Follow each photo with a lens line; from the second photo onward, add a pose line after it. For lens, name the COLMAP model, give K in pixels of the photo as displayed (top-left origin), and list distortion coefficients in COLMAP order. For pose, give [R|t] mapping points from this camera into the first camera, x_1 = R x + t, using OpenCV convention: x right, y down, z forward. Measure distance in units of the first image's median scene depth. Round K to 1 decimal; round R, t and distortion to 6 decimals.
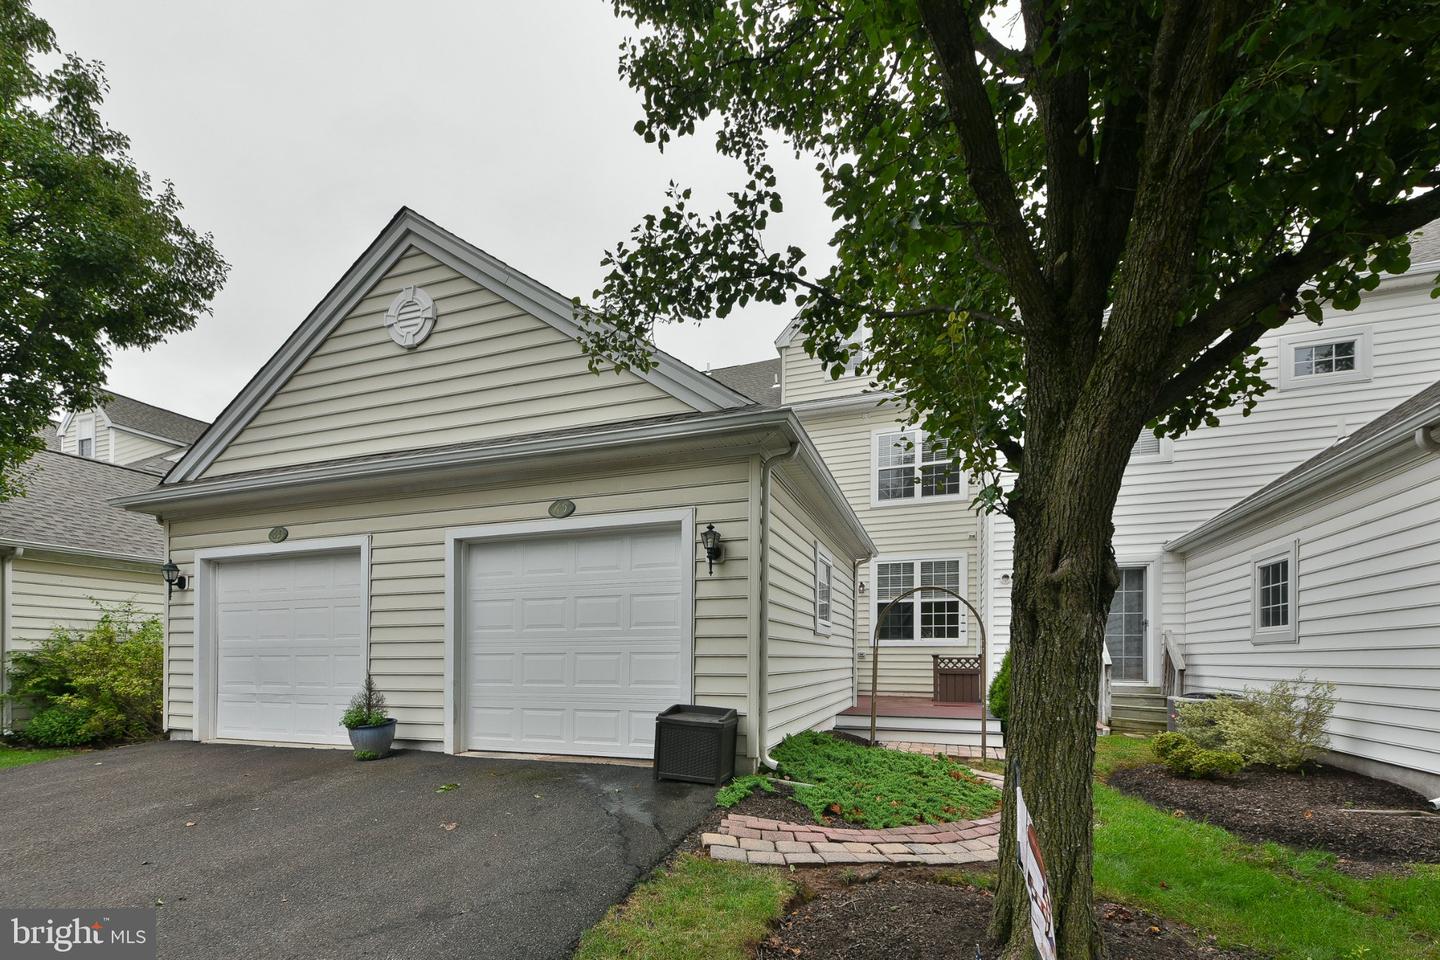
lens RADIAL K [[631.8, 0, 720.9], [0, 631.8, 542.7], [0, 0, 1]] dist [0.020524, -0.000218]
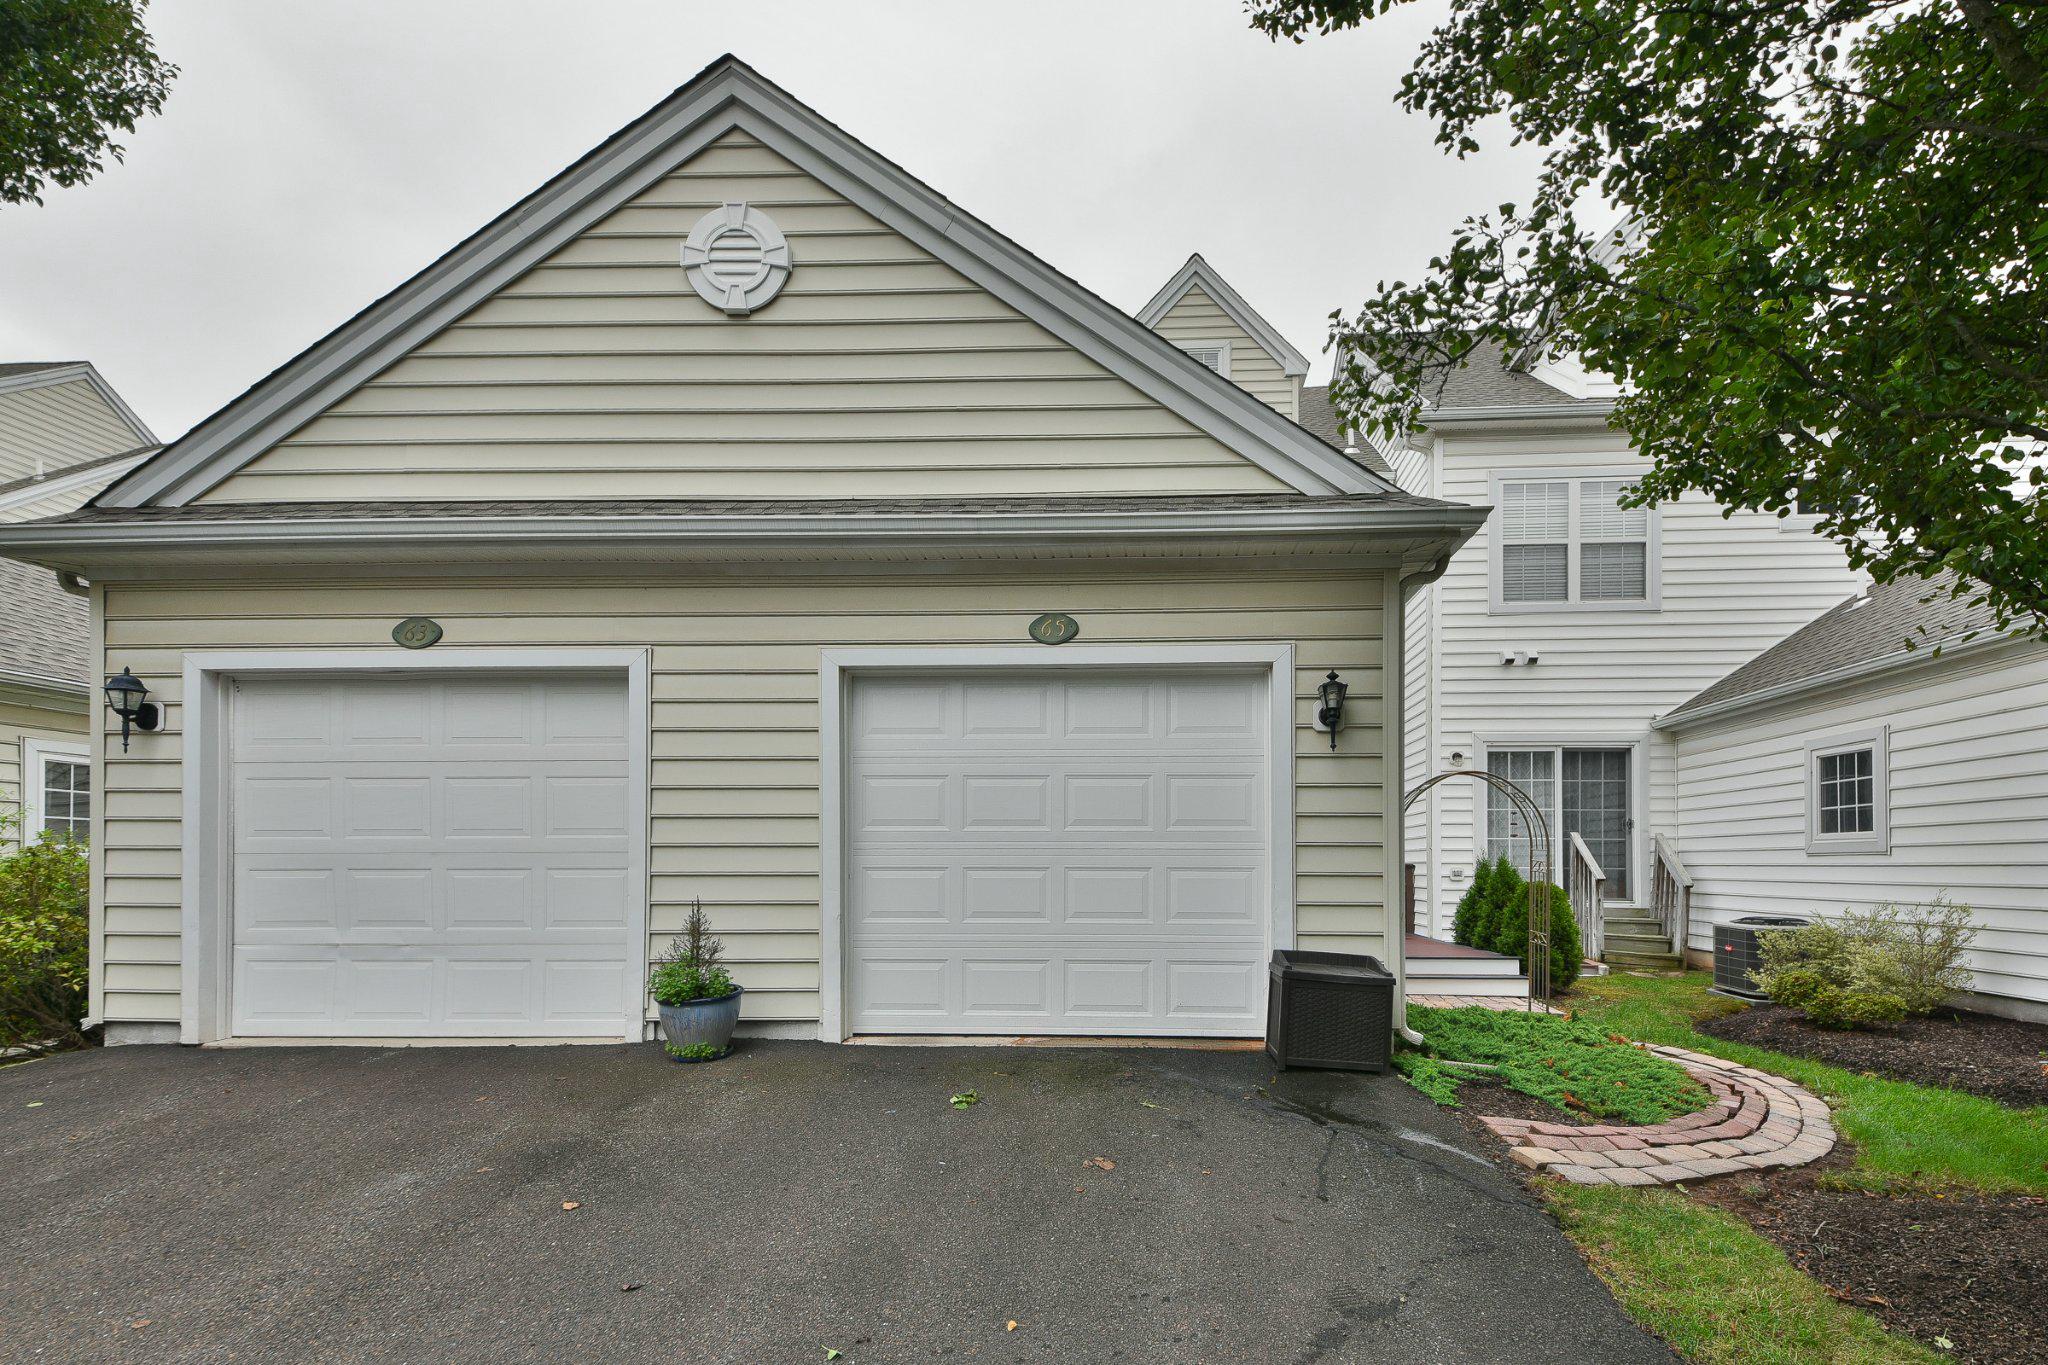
lens RADIAL K [[1017.0, 0, 1024.0], [0, 1017.0, 682.5], [0, 0, 1]] dist [0.027681, 0.000020]
pose [[0.955372, 0.052643, 0.290676, -0.506731], [-0.055135, 0.998479, 0.000384, -0.000440], [-0.290214, -0.016393, 0.956821, 0.072726]]
